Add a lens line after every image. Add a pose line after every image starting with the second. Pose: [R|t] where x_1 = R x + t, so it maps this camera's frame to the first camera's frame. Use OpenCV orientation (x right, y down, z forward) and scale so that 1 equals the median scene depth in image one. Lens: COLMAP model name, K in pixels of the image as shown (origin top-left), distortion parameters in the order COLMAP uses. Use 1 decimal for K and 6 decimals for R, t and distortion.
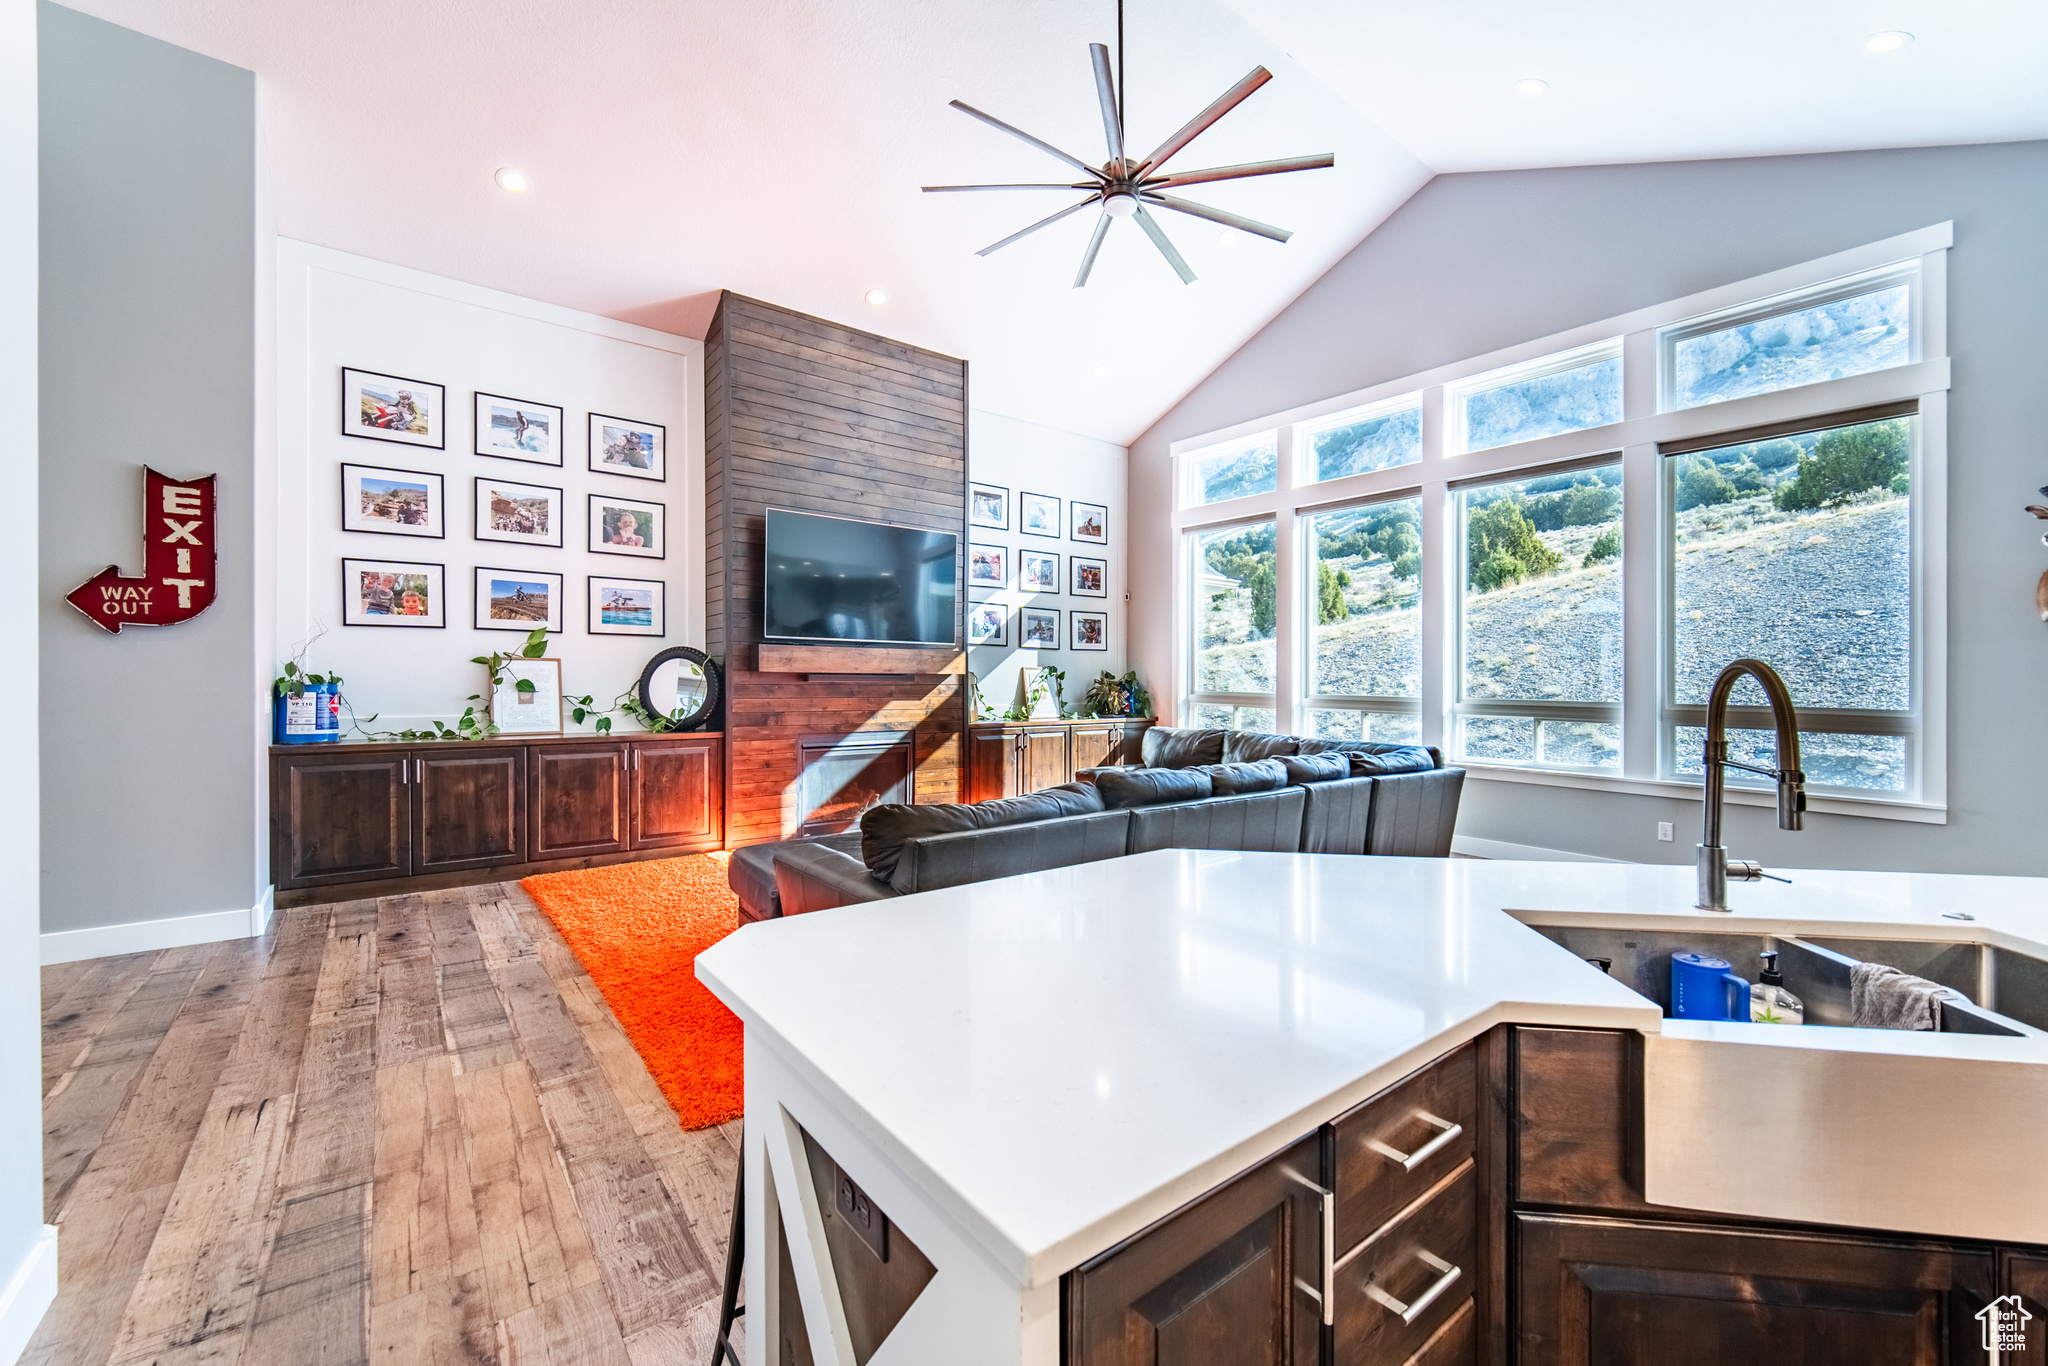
lens RADIAL K [[810.1, 0, 1013.9], [0, 810.1, 670.4], [0, 0, 1]] dist [-0.006479, 0.002022]
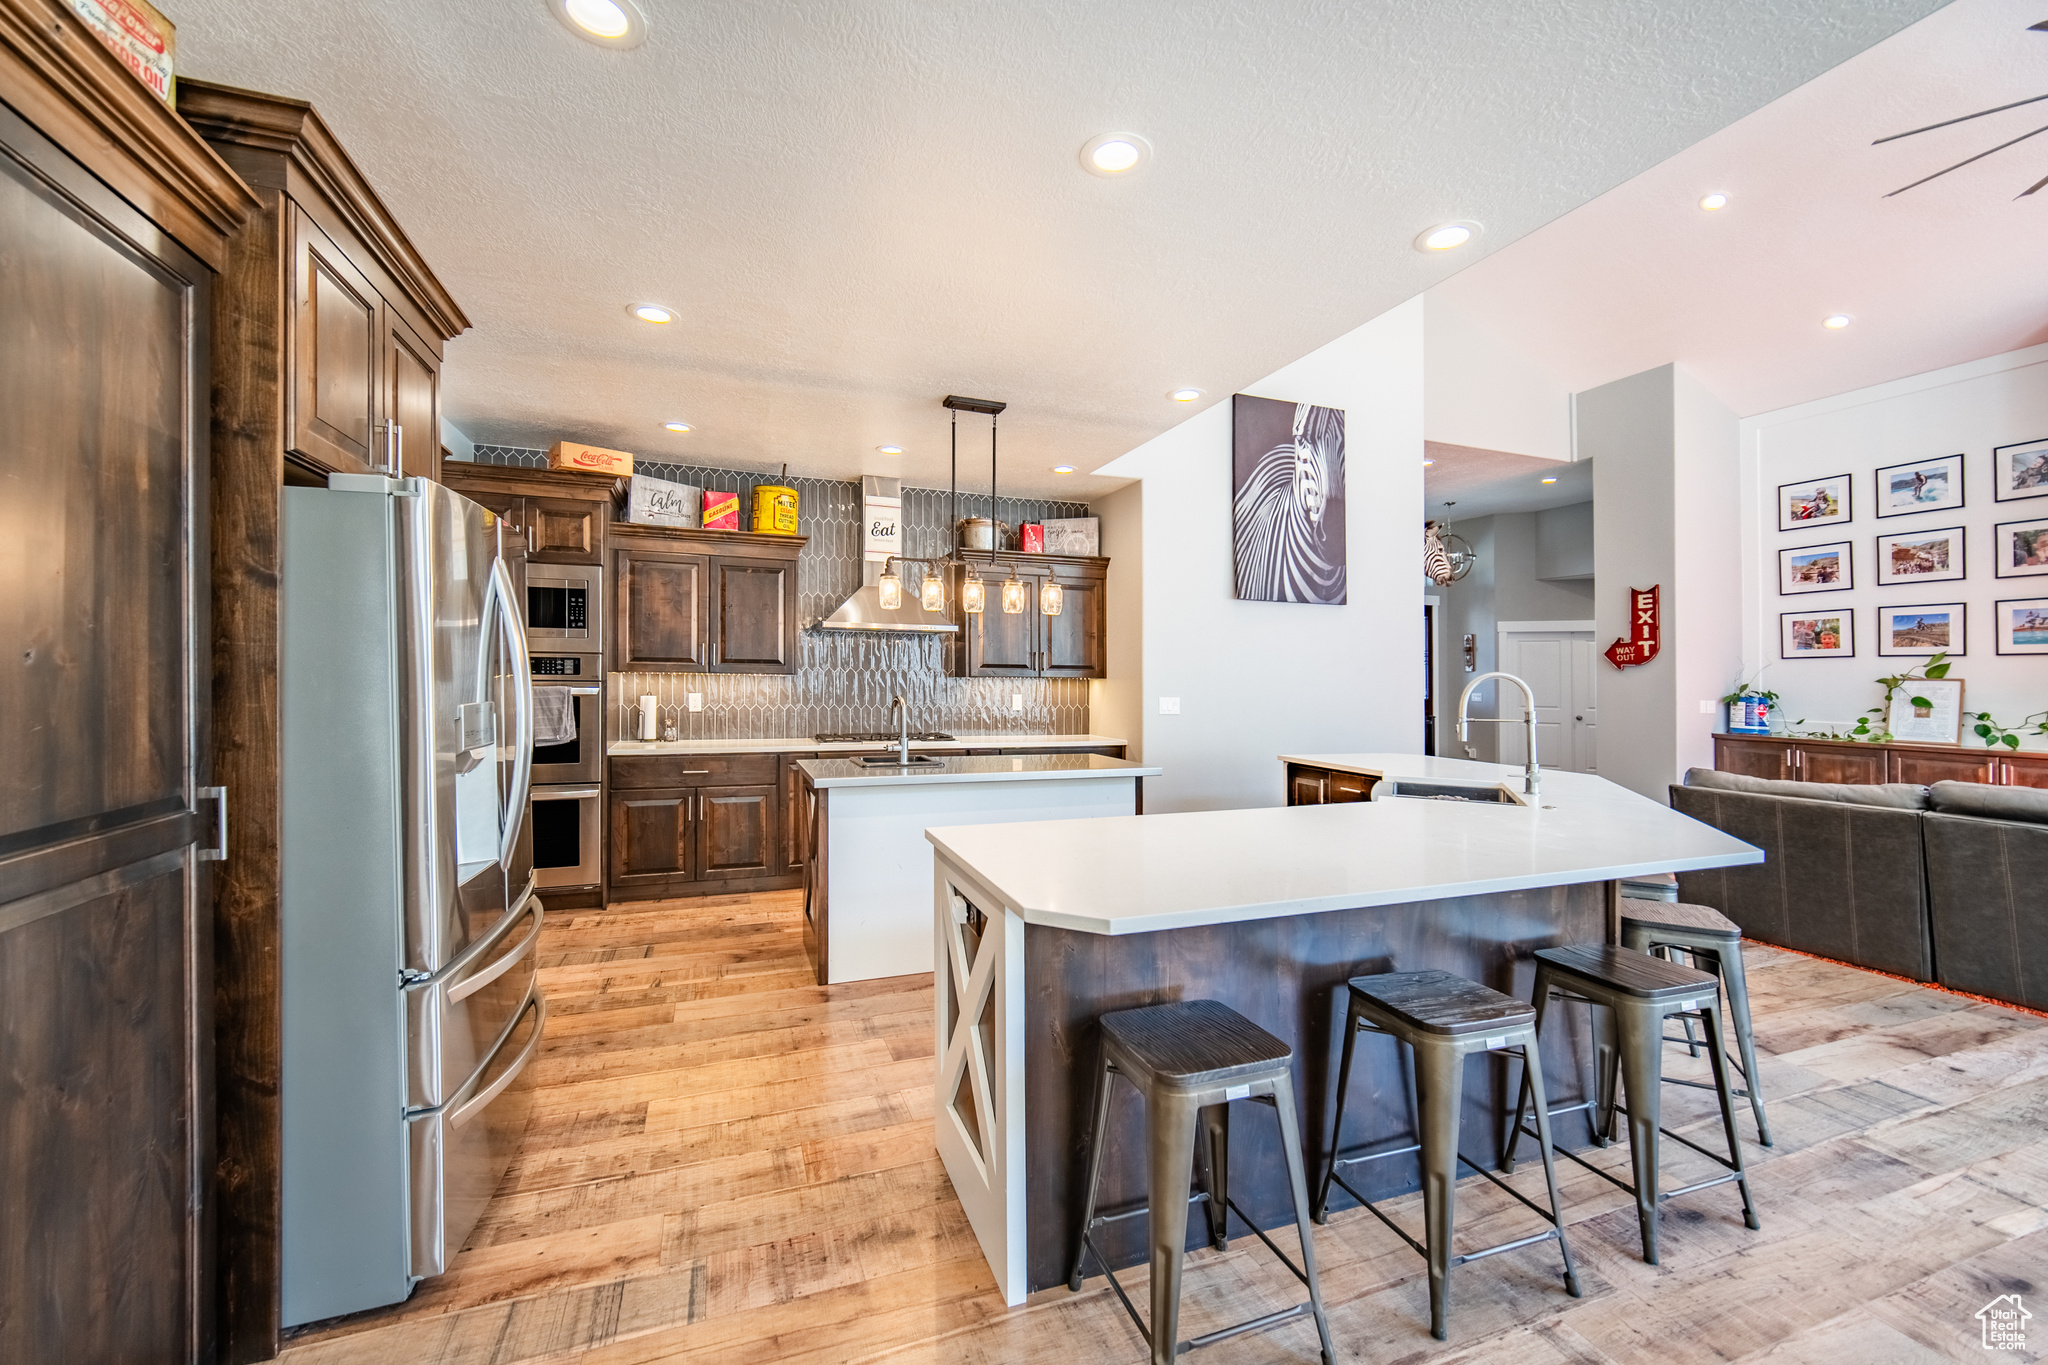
lens RADIAL K [[810.1, 0, 1021.2], [0, 810.1, 684.2], [0, 0, 1]] dist [-0.006479, 0.002022]
pose [[-0.307120, -0.008499, -0.951633, 0.910859], [-0.010988, 0.999925, -0.005384, 0.013287], [0.951607, 0.008803, -0.307190, 0.109625]]
